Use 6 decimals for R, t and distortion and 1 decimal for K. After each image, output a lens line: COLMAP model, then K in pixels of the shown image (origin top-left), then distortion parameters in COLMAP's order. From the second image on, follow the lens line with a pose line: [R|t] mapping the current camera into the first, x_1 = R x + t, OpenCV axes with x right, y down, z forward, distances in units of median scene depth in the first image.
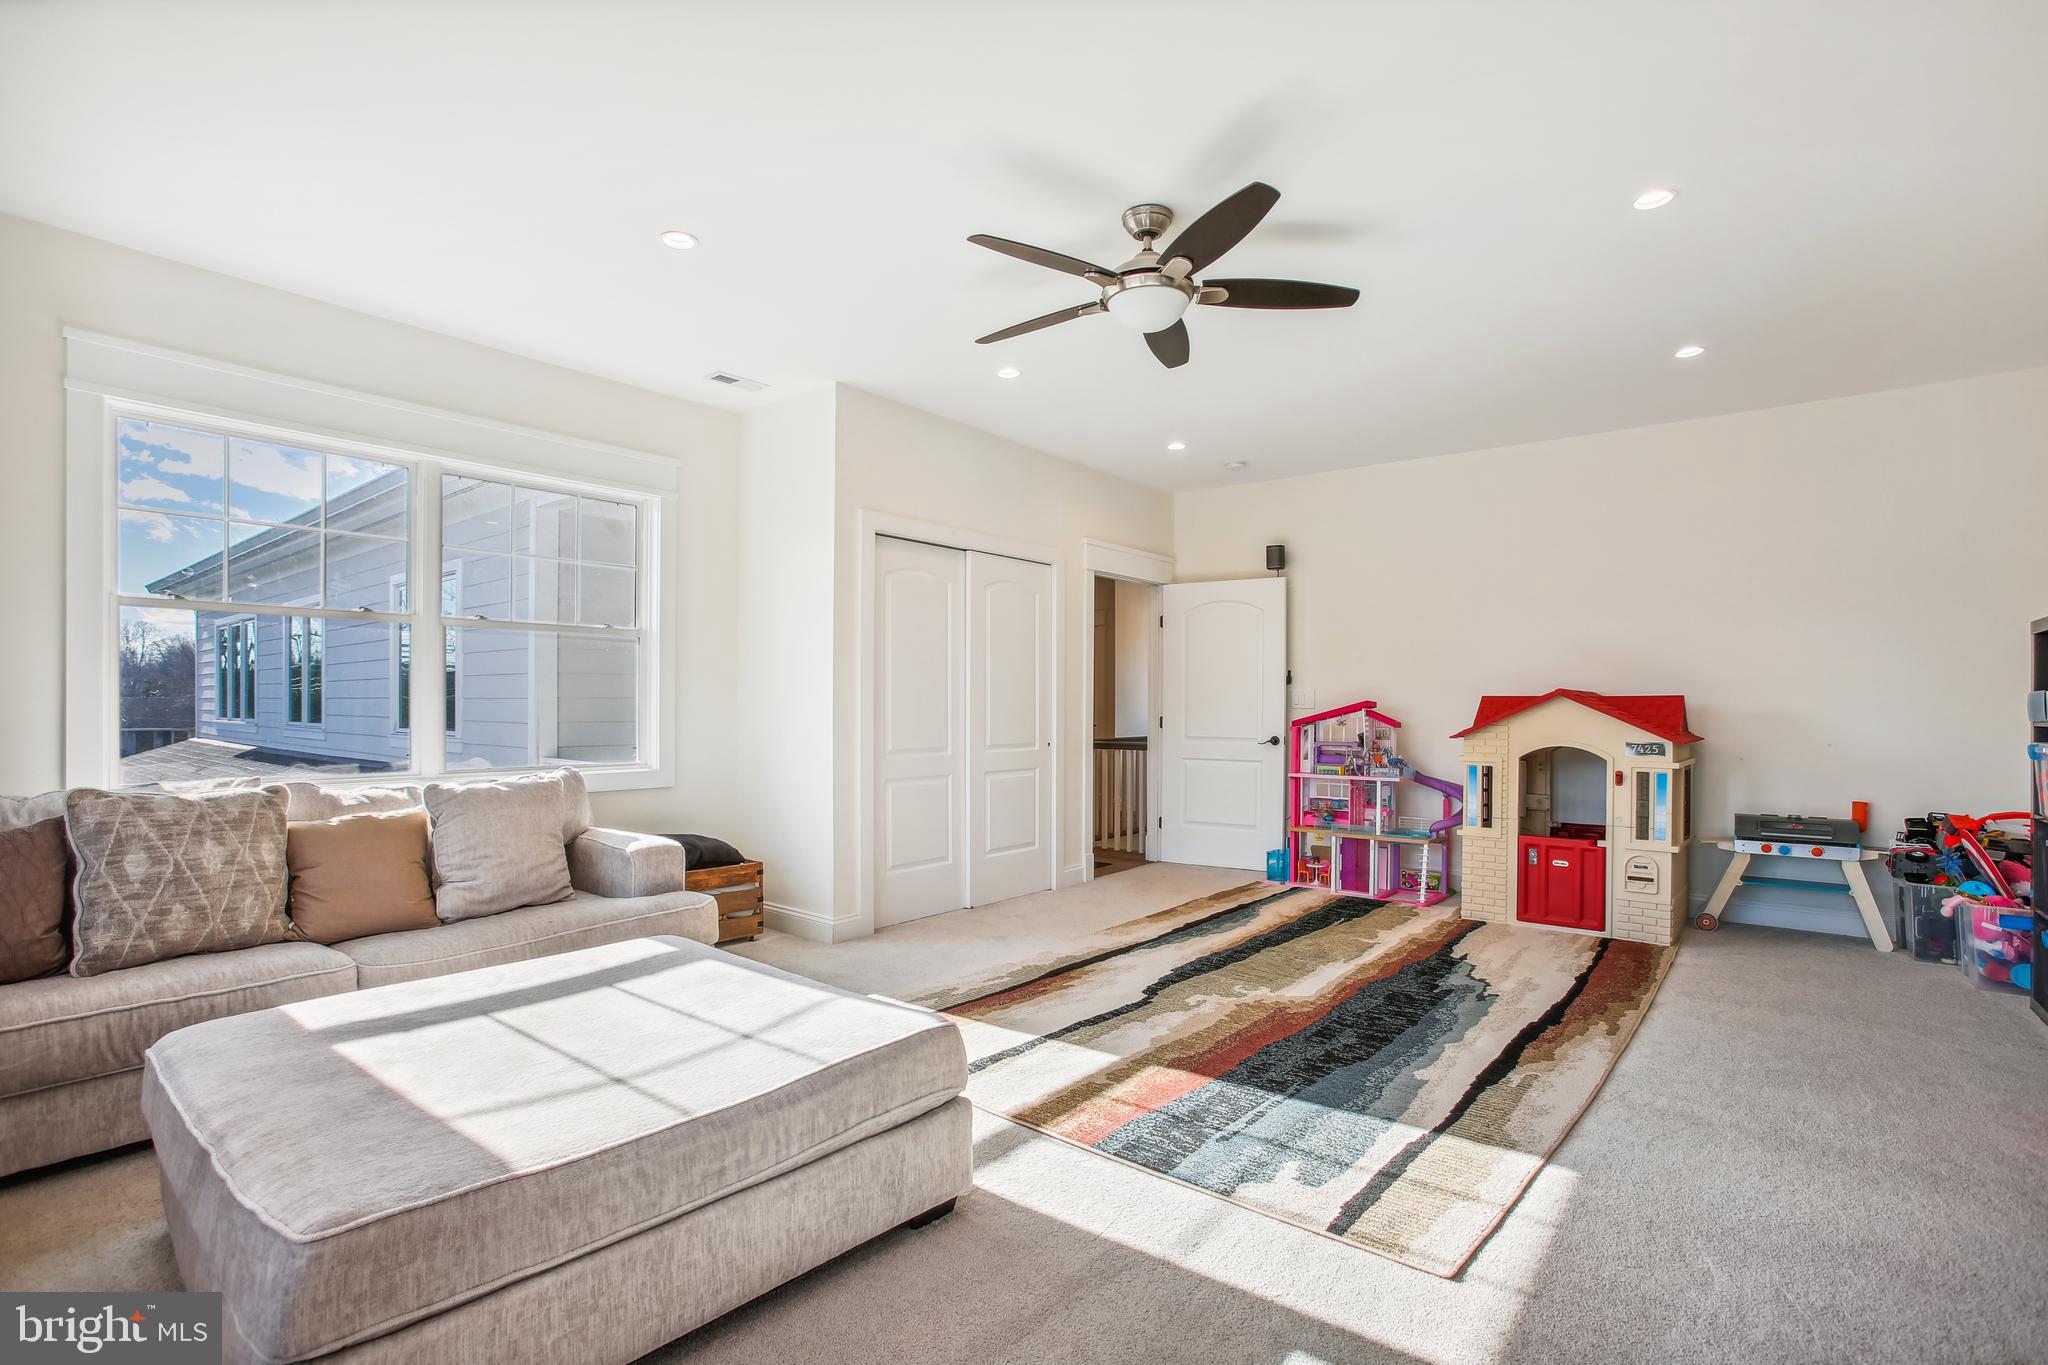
lens RADIAL K [[945.1, 0, 1019.0], [0, 945.1, 683.2], [0, 0, 1]] dist [-0.065174, 0.032465]
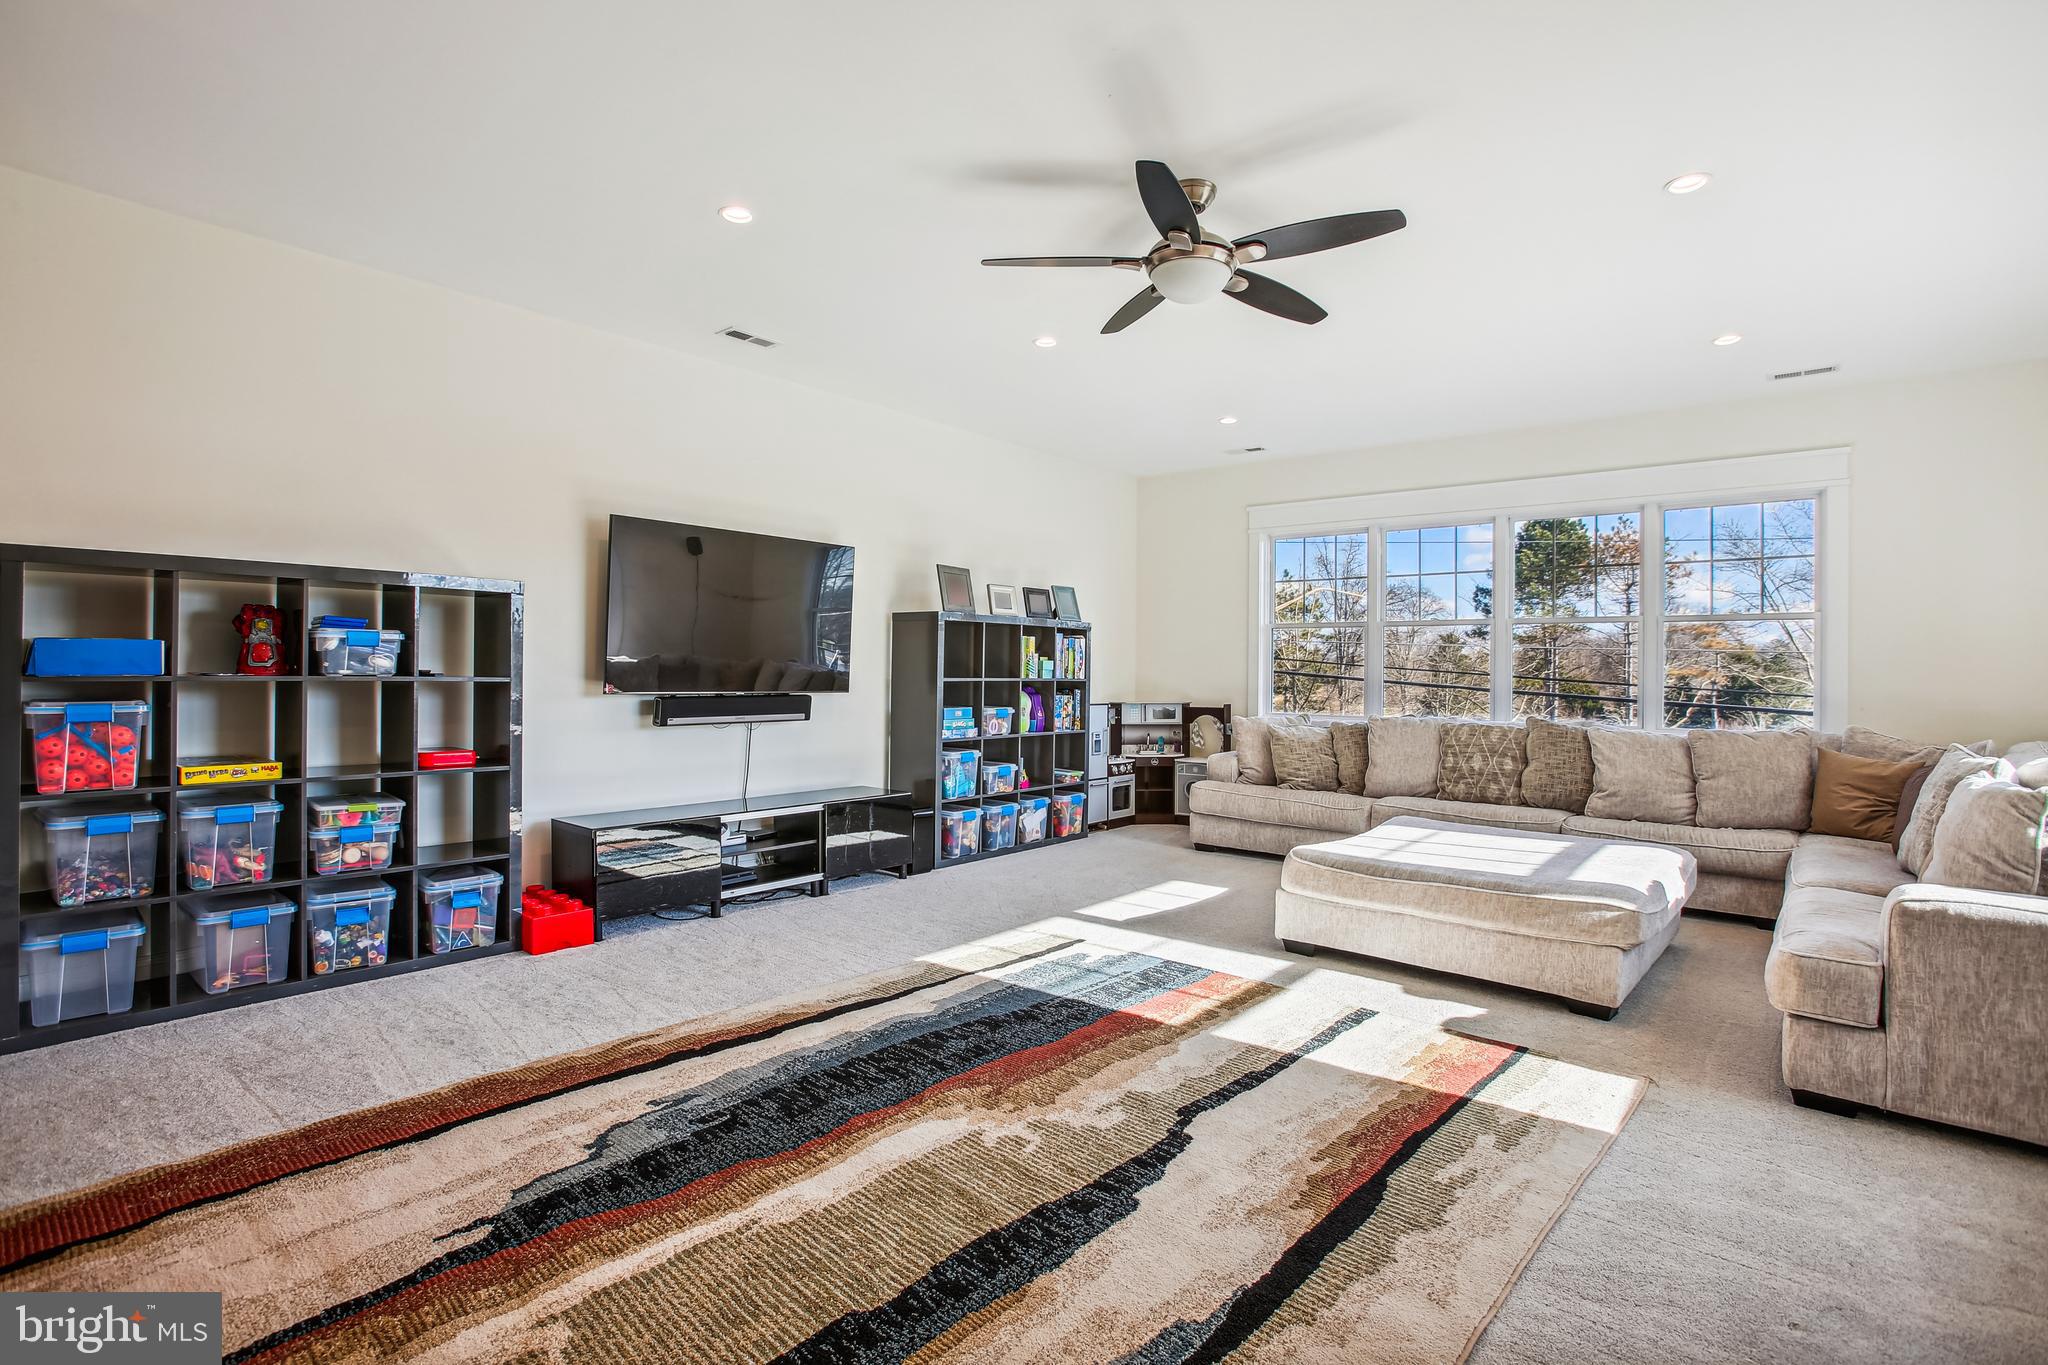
lens RADIAL K [[945.1, 0, 1019.0], [0, 945.1, 683.2], [0, 0, 1]] dist [-0.065174, 0.032465]
pose [[-0.999614, -0.016361, 0.022437, 0.268964], [-0.016607, 0.999804, -0.010821, 0.043700], [-0.022255, -0.011189, -0.999690, 1.837190]]
